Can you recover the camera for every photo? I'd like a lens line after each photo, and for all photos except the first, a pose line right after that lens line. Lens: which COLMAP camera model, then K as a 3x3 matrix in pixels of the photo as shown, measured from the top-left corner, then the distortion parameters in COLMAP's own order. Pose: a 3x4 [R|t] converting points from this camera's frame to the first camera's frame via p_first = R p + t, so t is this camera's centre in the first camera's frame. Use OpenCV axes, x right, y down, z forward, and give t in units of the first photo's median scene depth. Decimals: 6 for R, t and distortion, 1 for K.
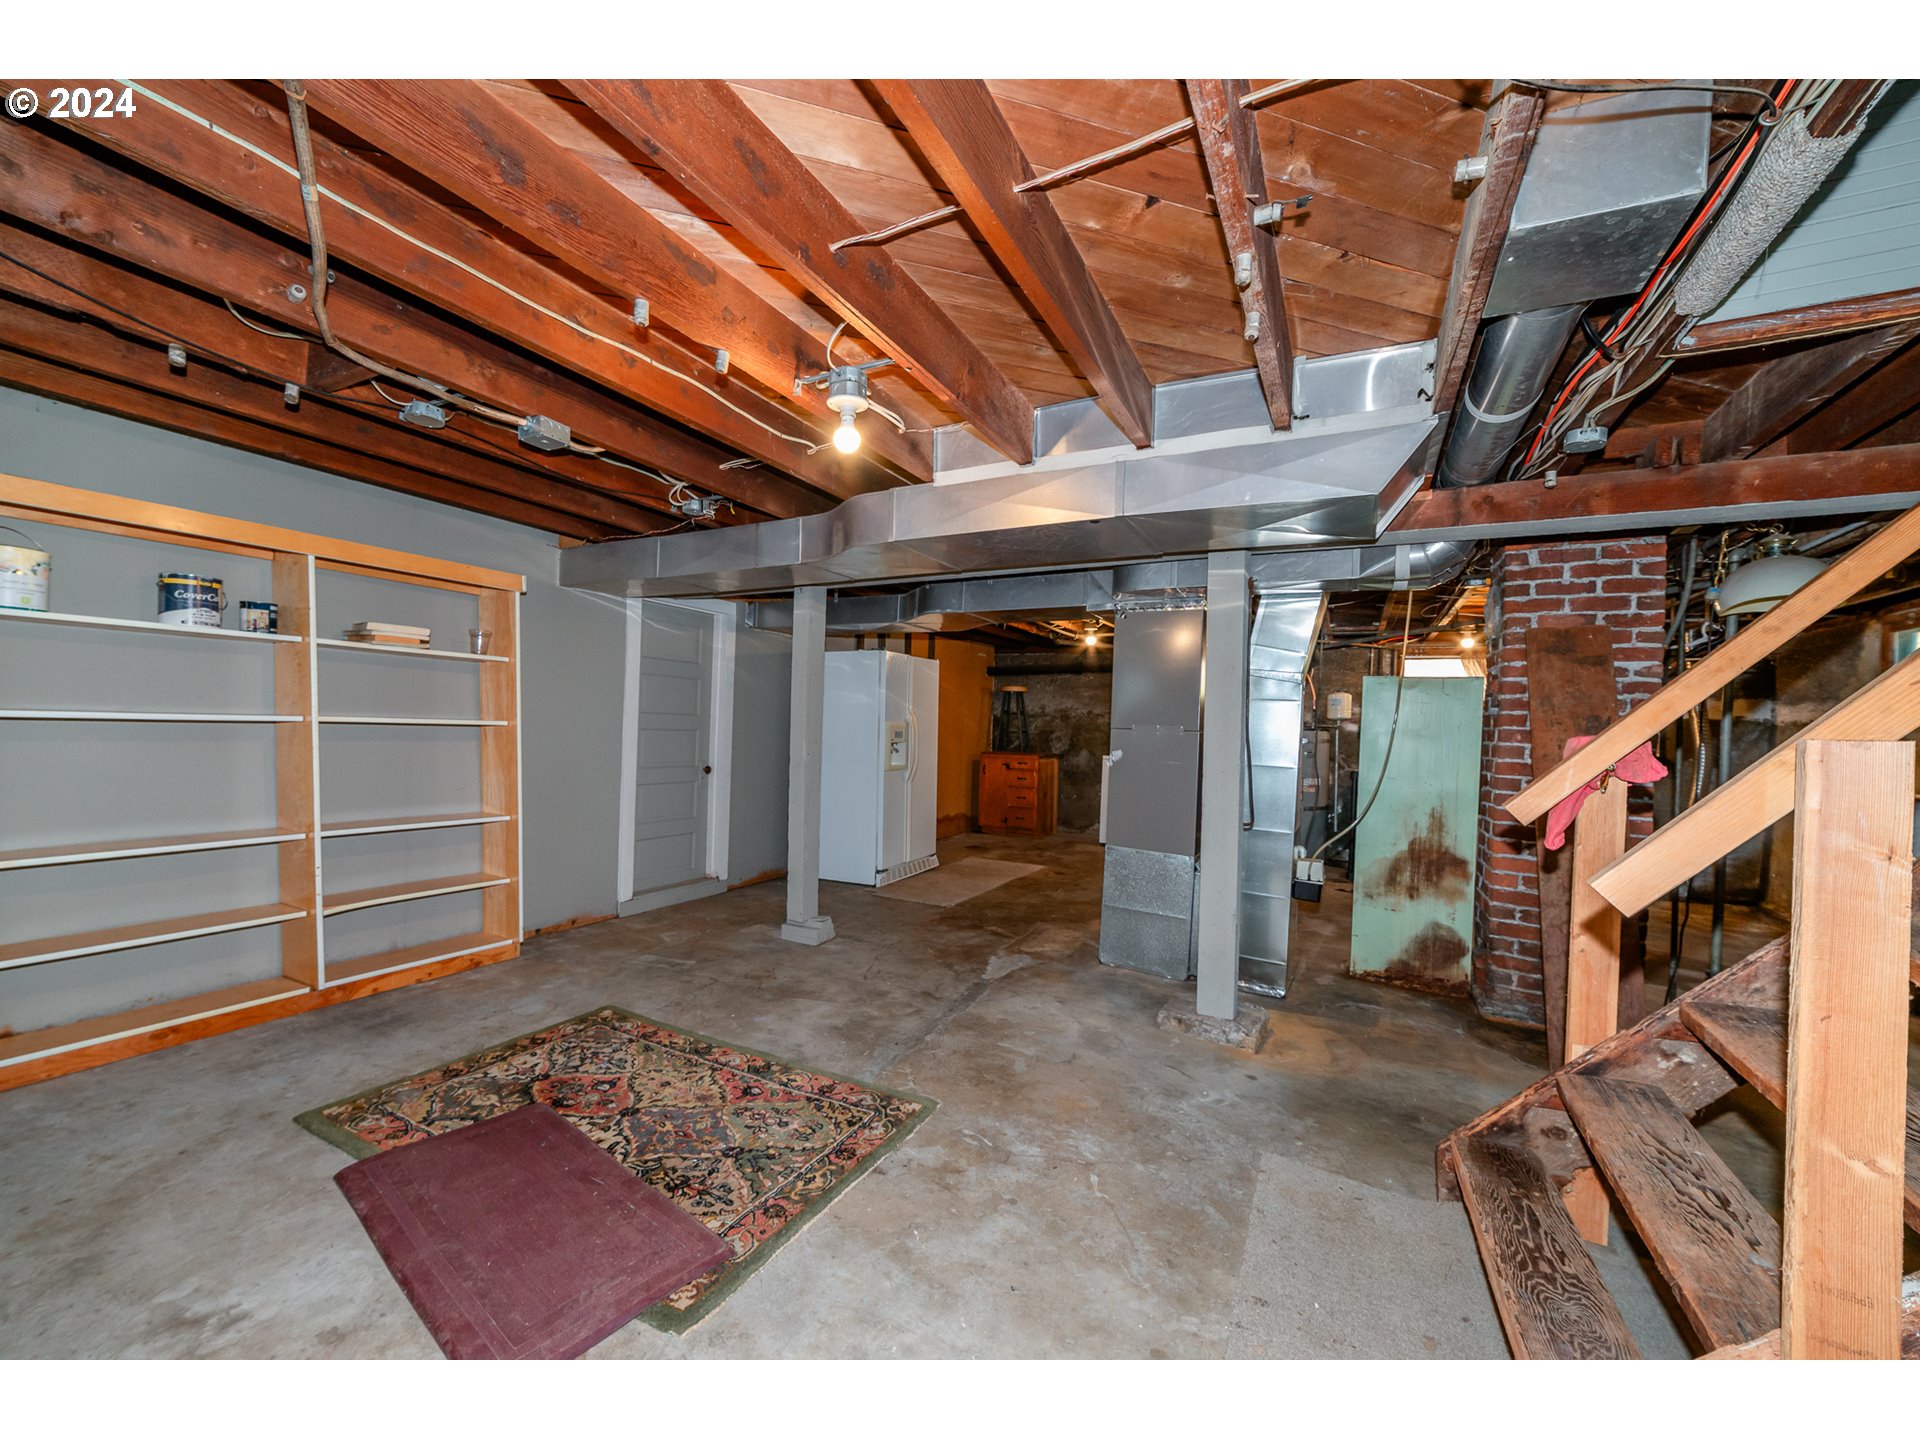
lens RADIAL K [[760.4, 0, 947.1], [0, 760.4, 735.2], [0, 0, 1]] dist [-0.000417, -0.000065]
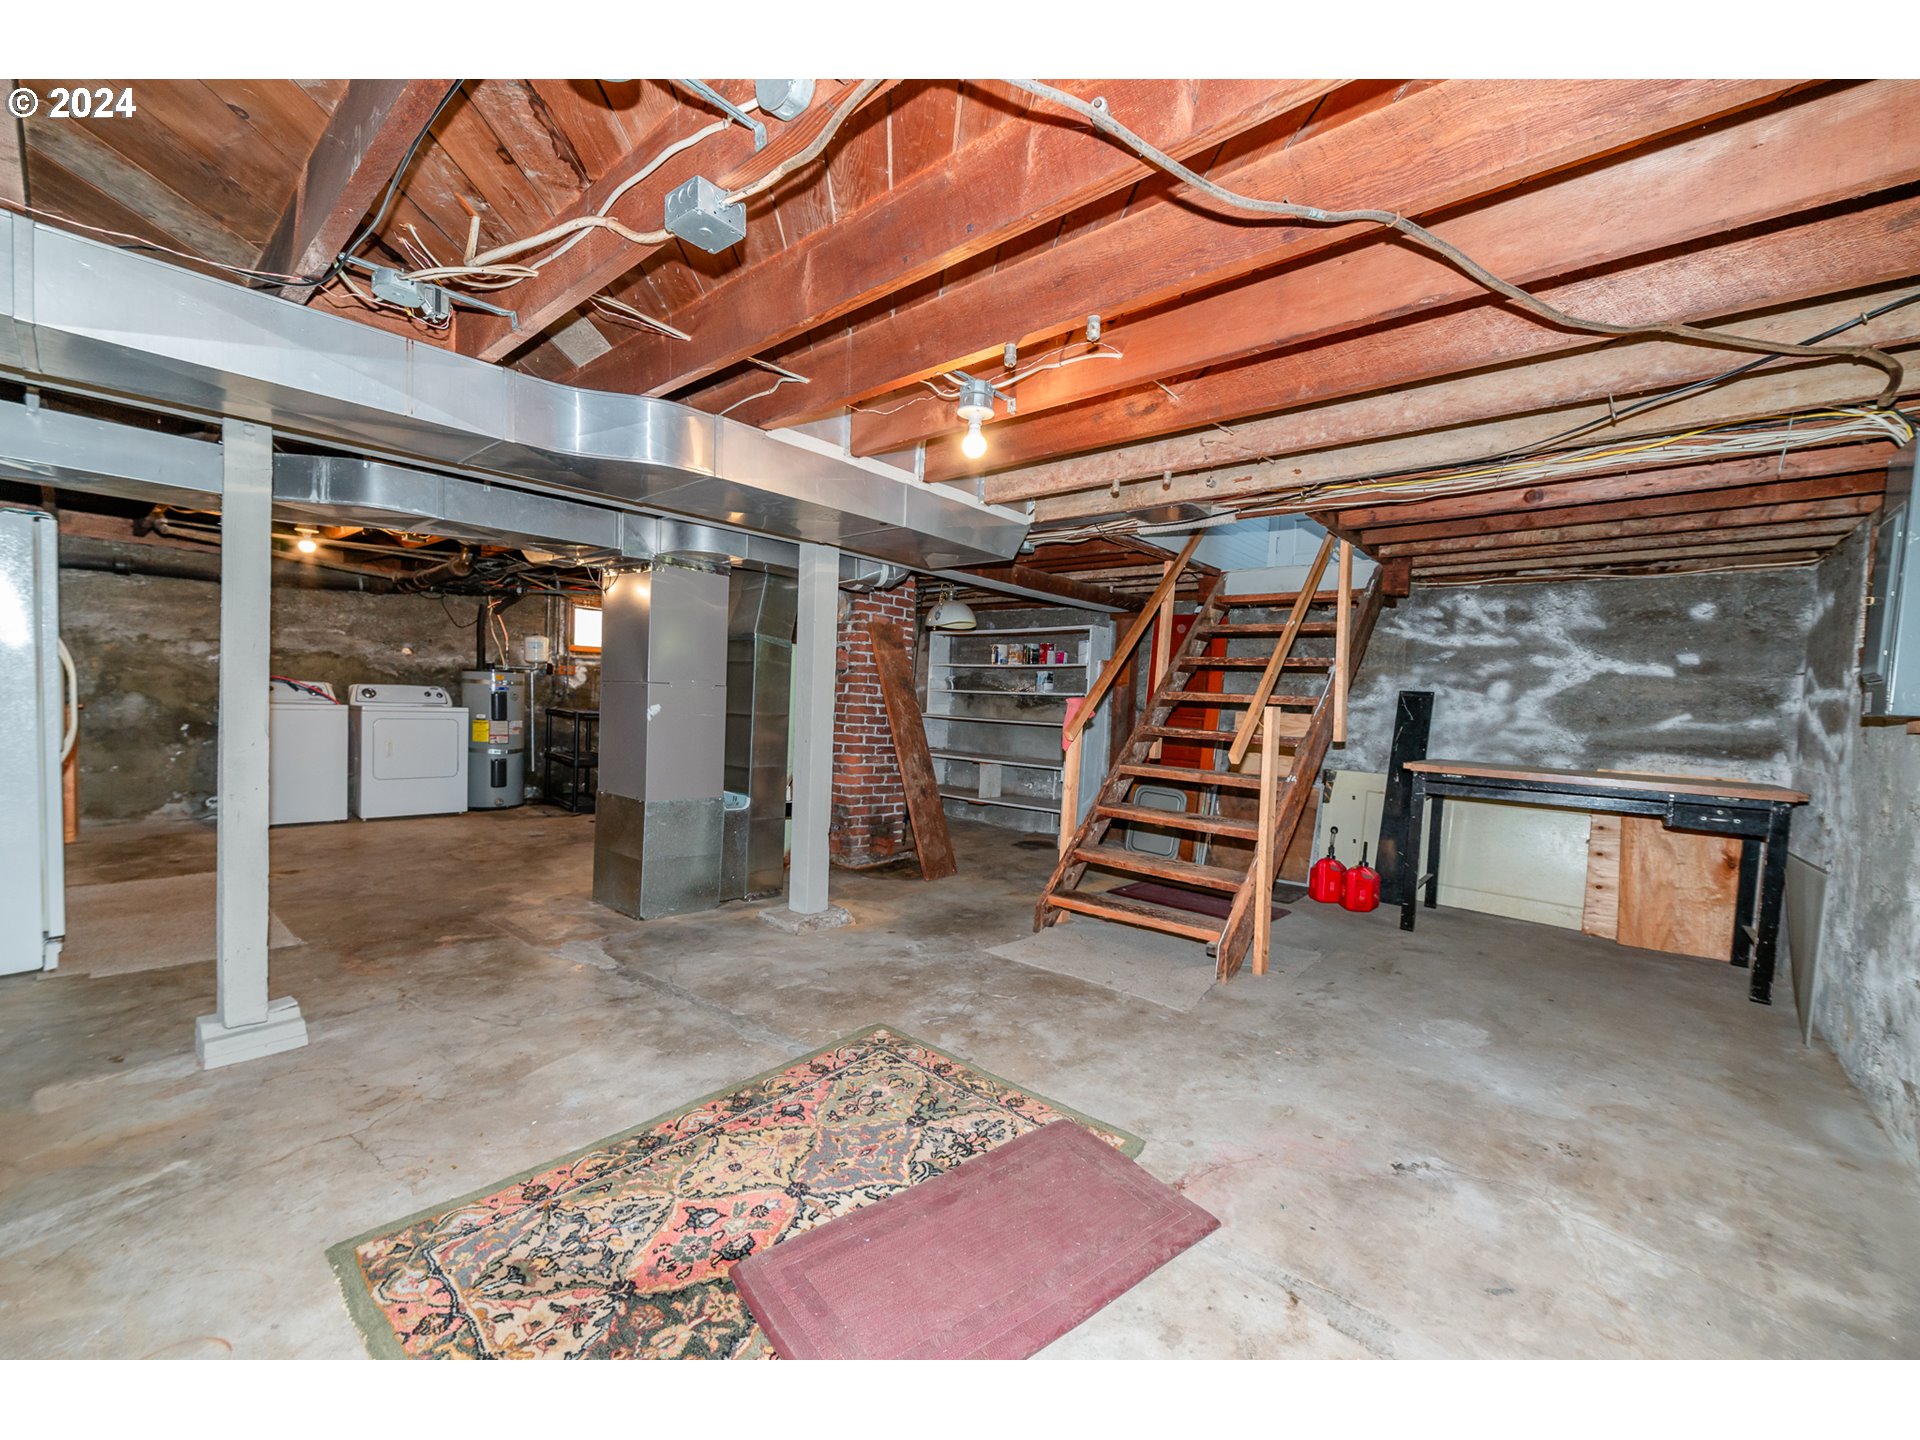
lens RADIAL K [[760.4, 0, 954.2], [0, 760.4, 726.9], [0, 0, 1]] dist [-0.000417, -0.000065]
pose [[0.224820, -0.061006, 0.972489, -0.851367], [-0.022124, 0.997461, 0.067687, -0.035128], [-0.974149, -0.036733, 0.222899, 0.513252]]
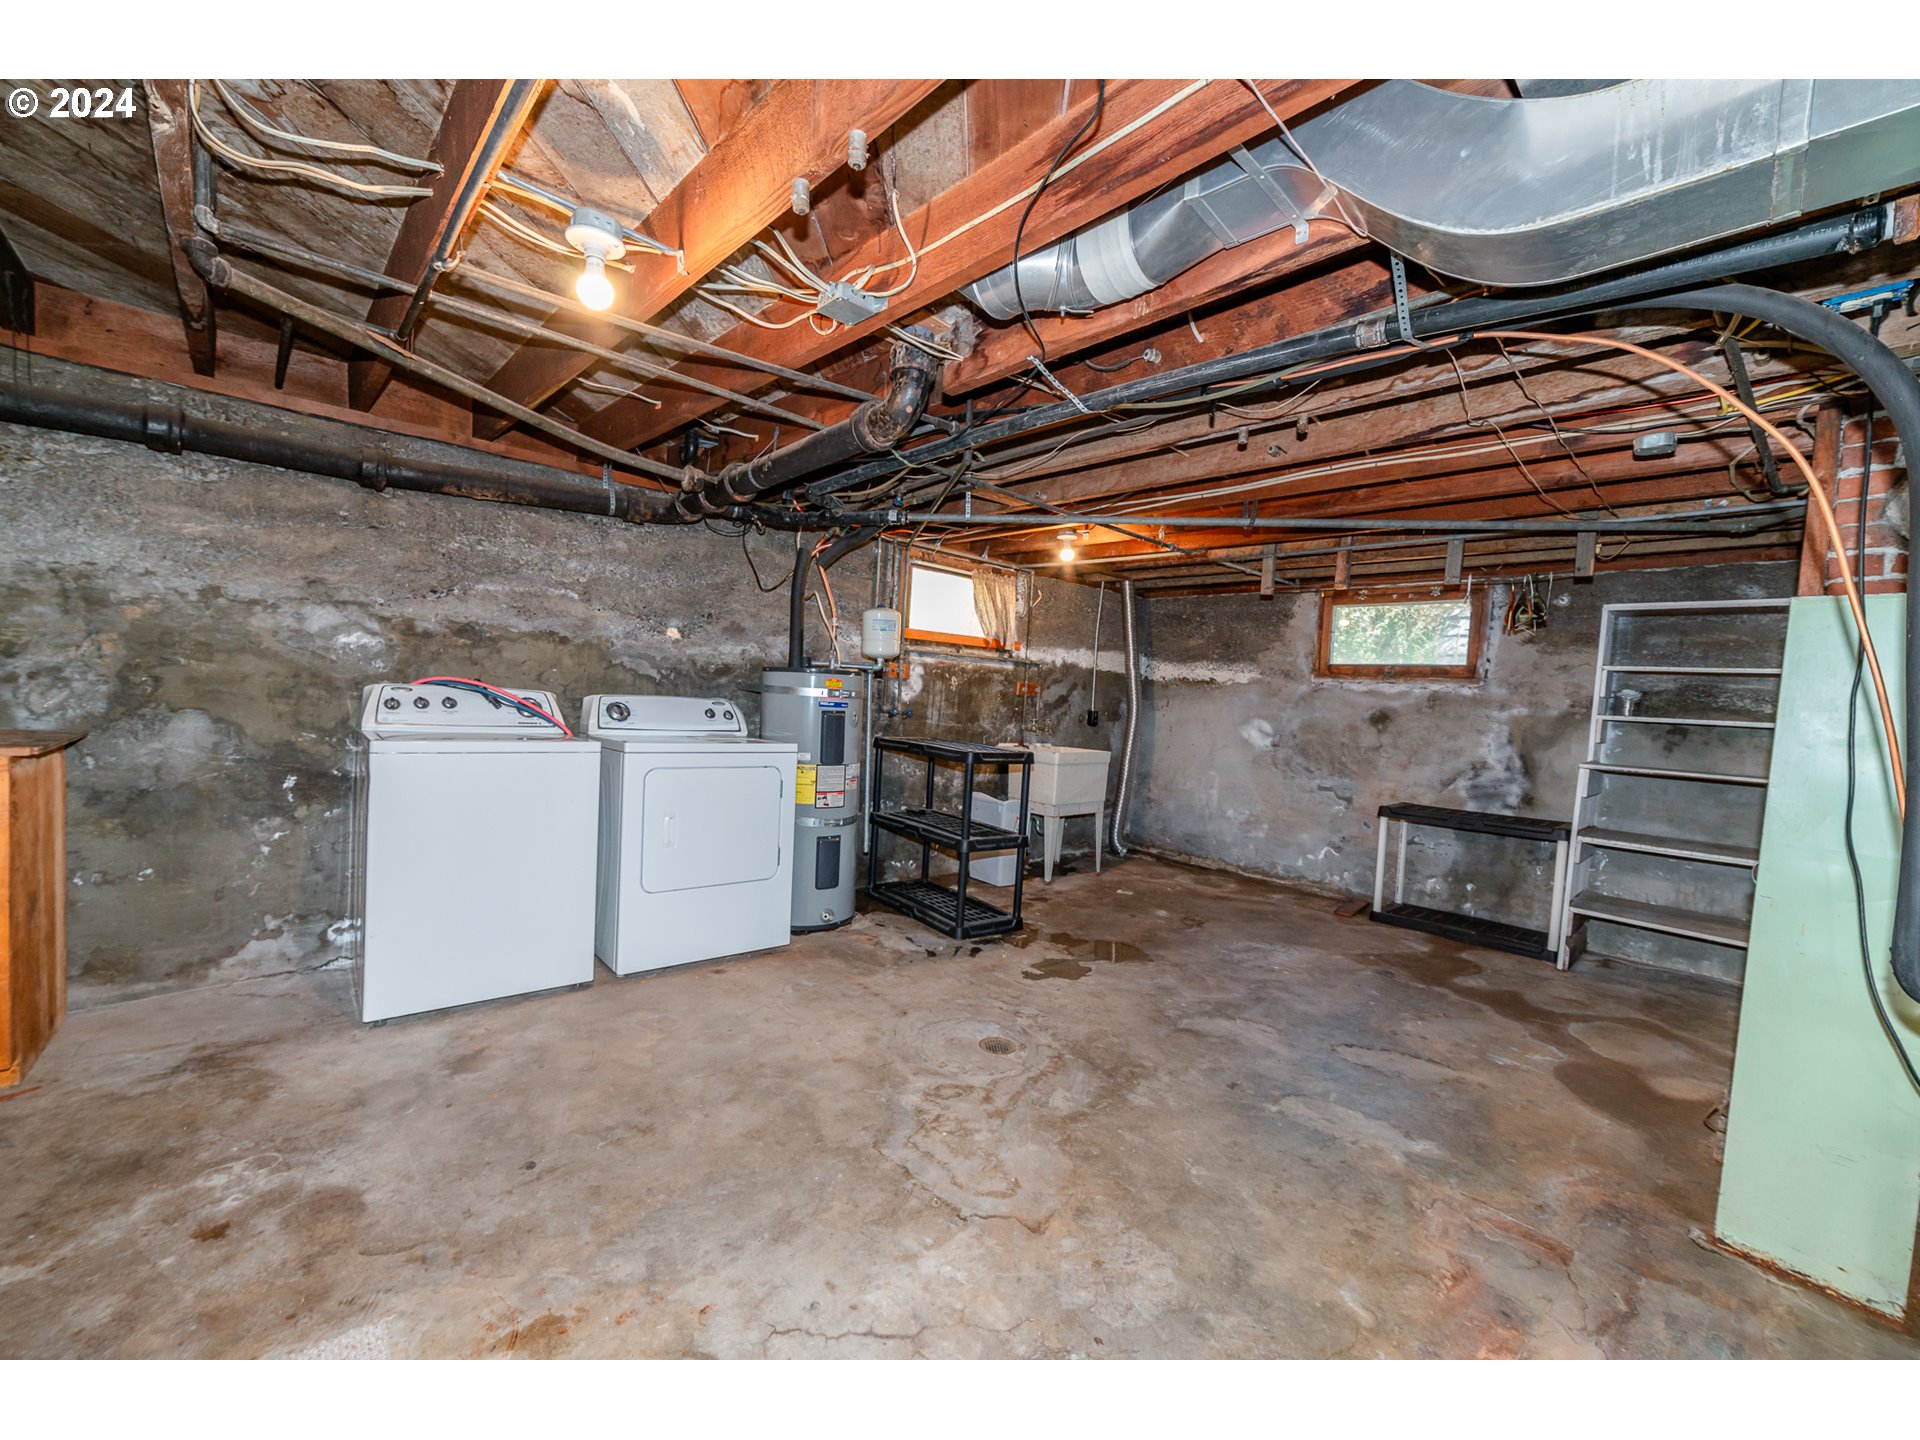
lens RADIAL K [[760.4, 0, 951.7], [0, 760.4, 727.0], [0, 0, 1]] dist [-0.000417, -0.000065]
pose [[0.324486, -0.053819, 0.944358, -0.017691], [-0.035278, 0.996997, 0.068941, -0.020552], [-0.945232, -0.055685, 0.321613, 1.797840]]
